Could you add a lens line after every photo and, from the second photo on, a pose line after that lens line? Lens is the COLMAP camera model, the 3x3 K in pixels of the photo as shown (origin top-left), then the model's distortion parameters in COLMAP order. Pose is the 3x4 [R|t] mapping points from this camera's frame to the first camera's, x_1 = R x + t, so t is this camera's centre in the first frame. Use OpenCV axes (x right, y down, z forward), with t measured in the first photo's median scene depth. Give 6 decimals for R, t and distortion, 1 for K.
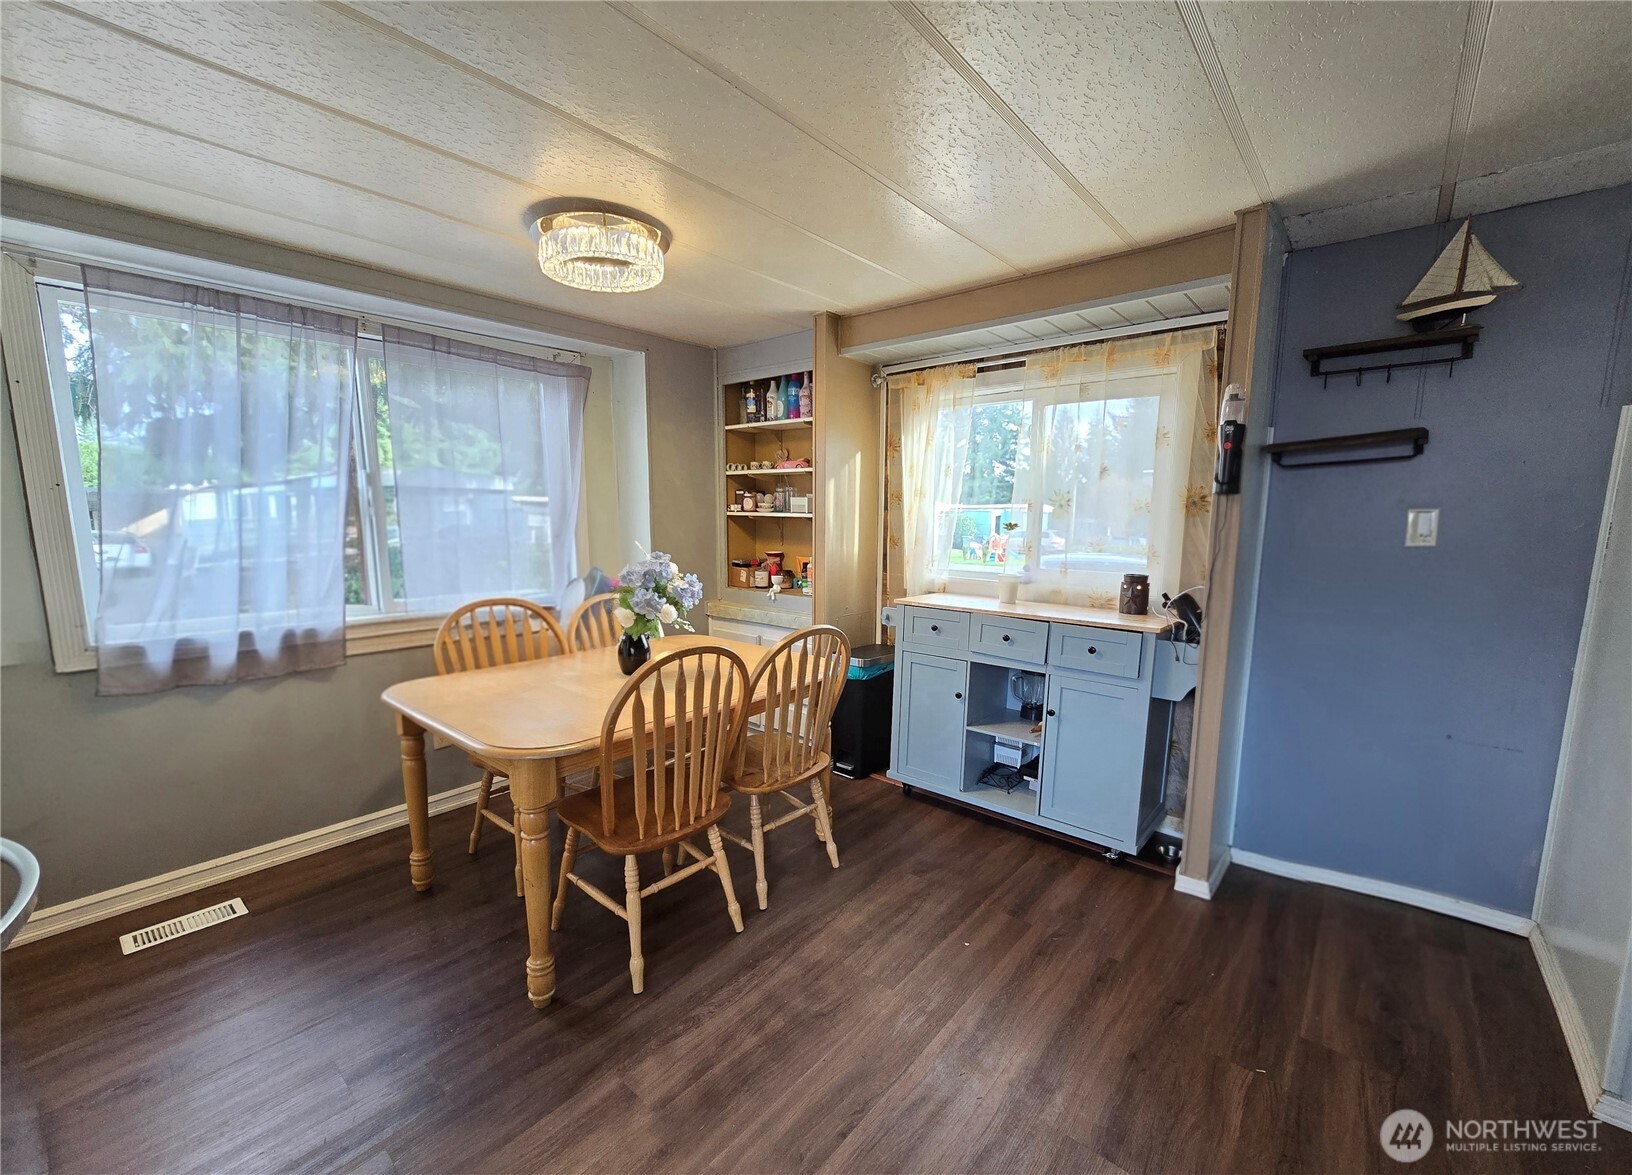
lens RADIAL K [[660.7, 0, 825.4], [0, 660.7, 607.9], [0, 0, 1]] dist [-0.003493, -0.000210]
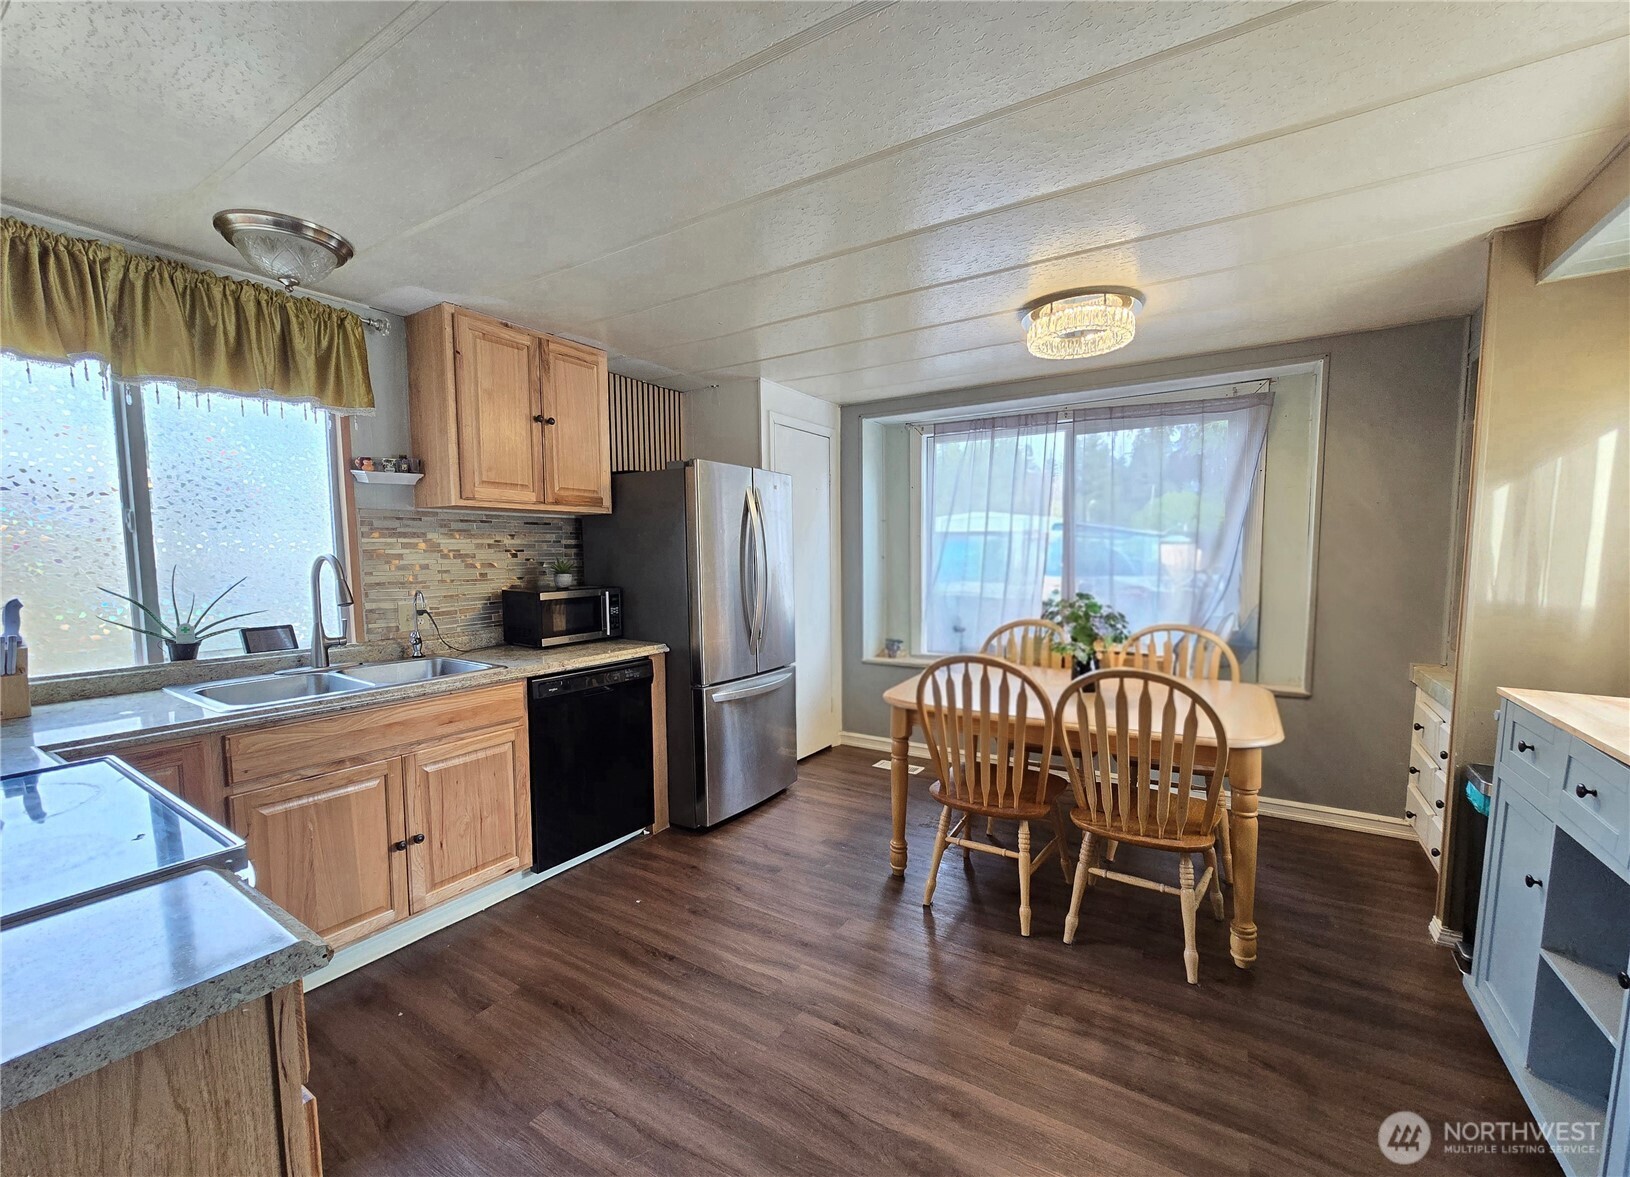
lens RADIAL K [[659.9, 0, 824.4], [0, 659.9, 608.8], [0, 0, 1]] dist [-0.003493, -0.000210]
pose [[0.150329, 0.074291, -0.985841, 0.643911], [-0.130964, 0.989881, 0.054625, -0.038511], [0.979923, 0.120897, 0.158537, 0.350048]]
